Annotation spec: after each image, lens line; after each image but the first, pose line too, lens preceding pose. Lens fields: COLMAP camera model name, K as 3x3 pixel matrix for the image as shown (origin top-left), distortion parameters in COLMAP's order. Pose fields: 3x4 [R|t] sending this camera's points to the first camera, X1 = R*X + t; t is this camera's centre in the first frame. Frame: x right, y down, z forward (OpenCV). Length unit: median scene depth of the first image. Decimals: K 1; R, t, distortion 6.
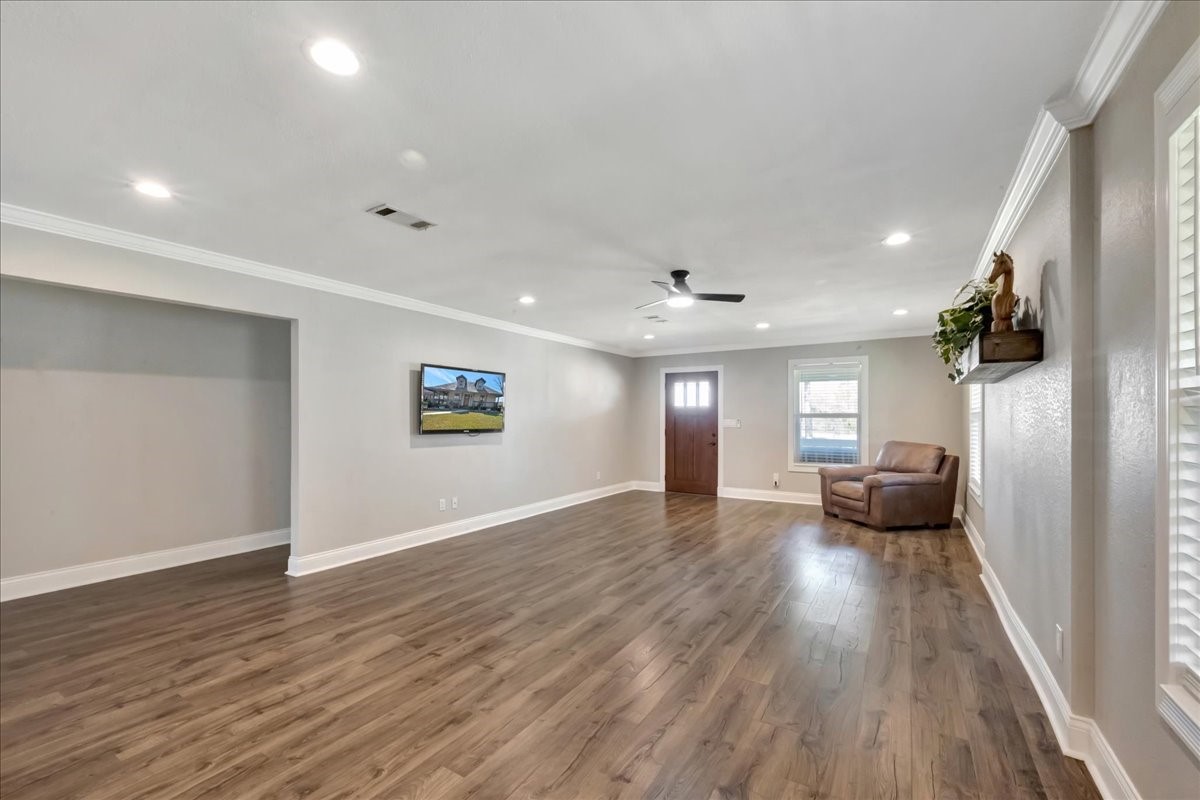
lens RADIAL K [[497.0, 0, 599.6], [0, 497.0, 420.1], [0, 0, 1]] dist [-0.001717, -0.000393]
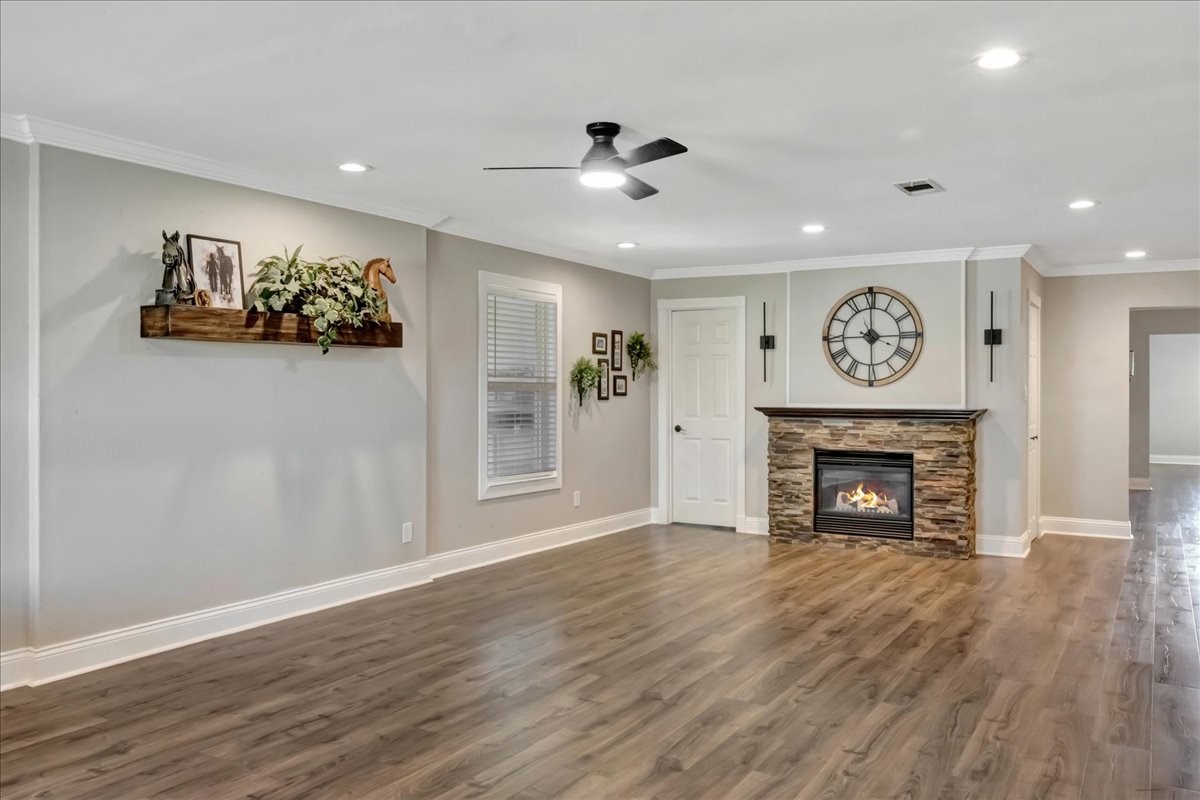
lens RADIAL K [[912.6, 0, 606.4], [0, 912.6, 400.5], [0, 0, 1]] dist [-0.001213, -0.001598]
pose [[-0.999912, -0.005050, -0.012276, 0.118688], [-0.005218, 0.999893, 0.013681, -0.005457], [0.012206, 0.013744, -0.999831, 1.402780]]
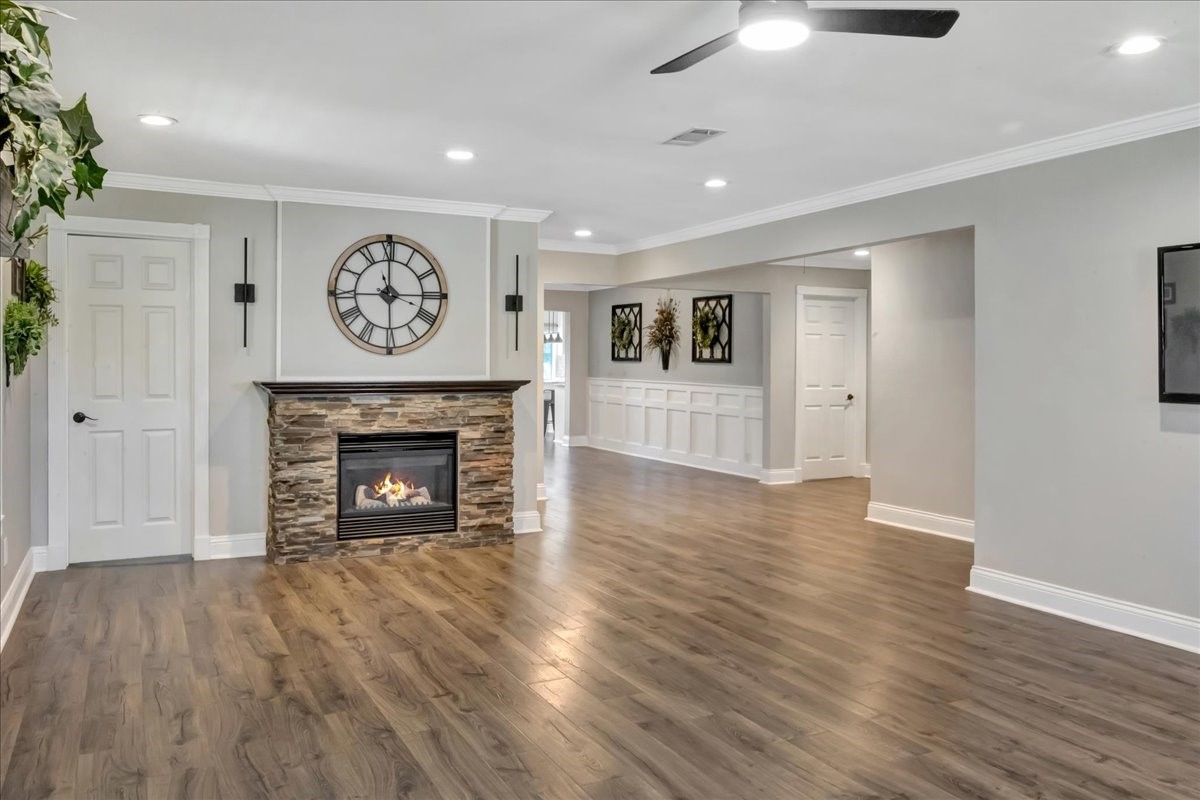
lens RADIAL K [[923.3, 0, 603.1], [0, 923.3, 368.0], [0, 0, 1]] dist [-0.003323, -0.001551]
pose [[-0.513731, 0.000763, -0.857951, 0.550420], [-0.008841, 0.999942, 0.006184, -0.002667], [0.857906, 0.010762, -0.513694, 0.863654]]
